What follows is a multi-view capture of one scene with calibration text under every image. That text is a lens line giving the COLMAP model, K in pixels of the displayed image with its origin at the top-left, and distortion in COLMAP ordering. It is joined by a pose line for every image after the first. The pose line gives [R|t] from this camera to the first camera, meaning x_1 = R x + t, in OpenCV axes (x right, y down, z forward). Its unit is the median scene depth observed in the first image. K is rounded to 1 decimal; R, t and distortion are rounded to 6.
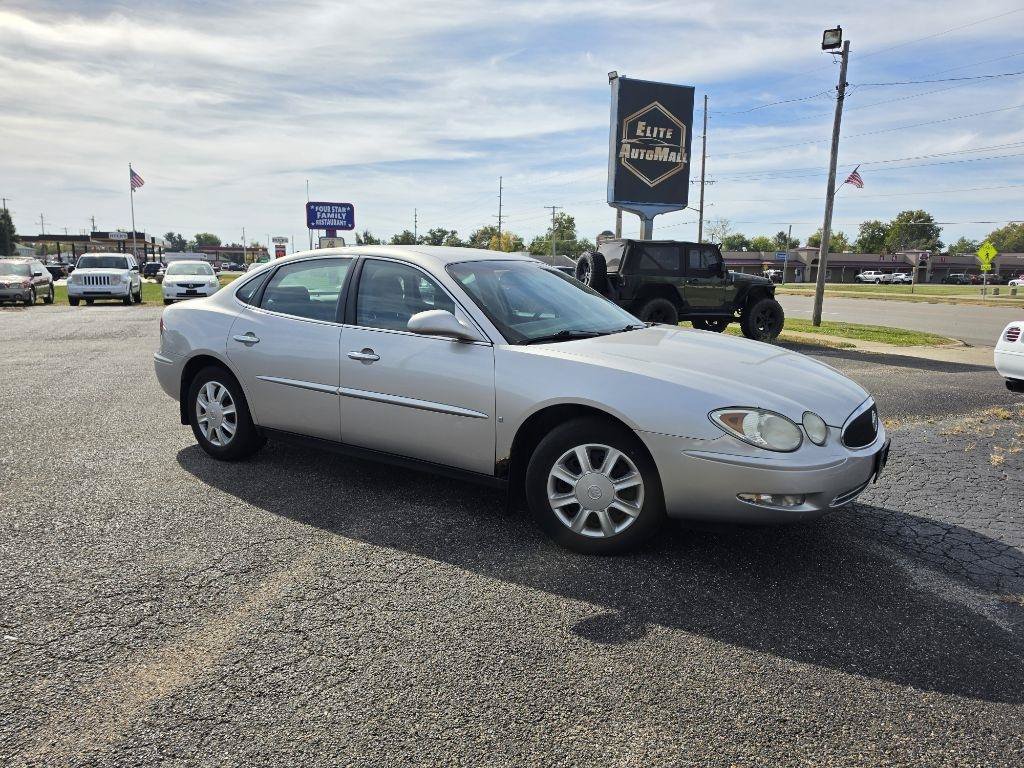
lens RADIAL K [[719.5, 0, 512.0], [0, 719.5, 384.0], [0, 0, 1]] dist [0.098529, -0.129618]
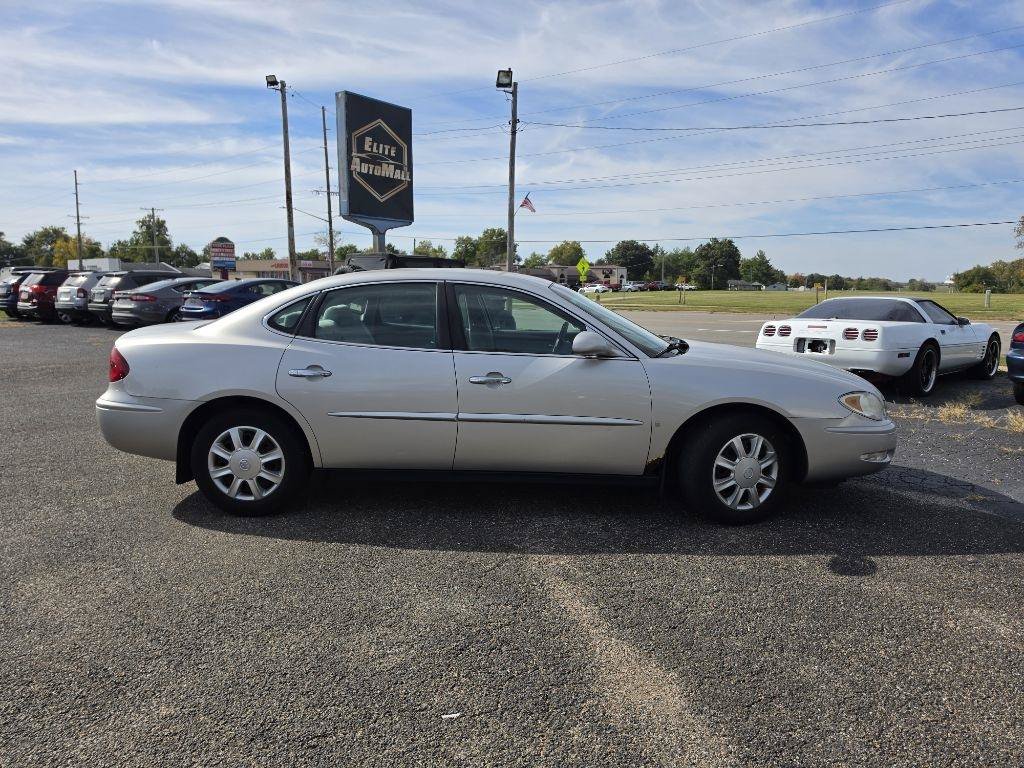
lens RADIAL K [[716.4, 0, 527.0], [0, 716.4, 397.0], [0, 0, 1]] dist [0.058437, -0.058219]
pose [[0.853895, -0.091060, 0.512418, -0.177925], [0.087998, 0.995660, 0.030297, -0.010622], [-0.512952, 0.019221, 0.858202, 0.029721]]
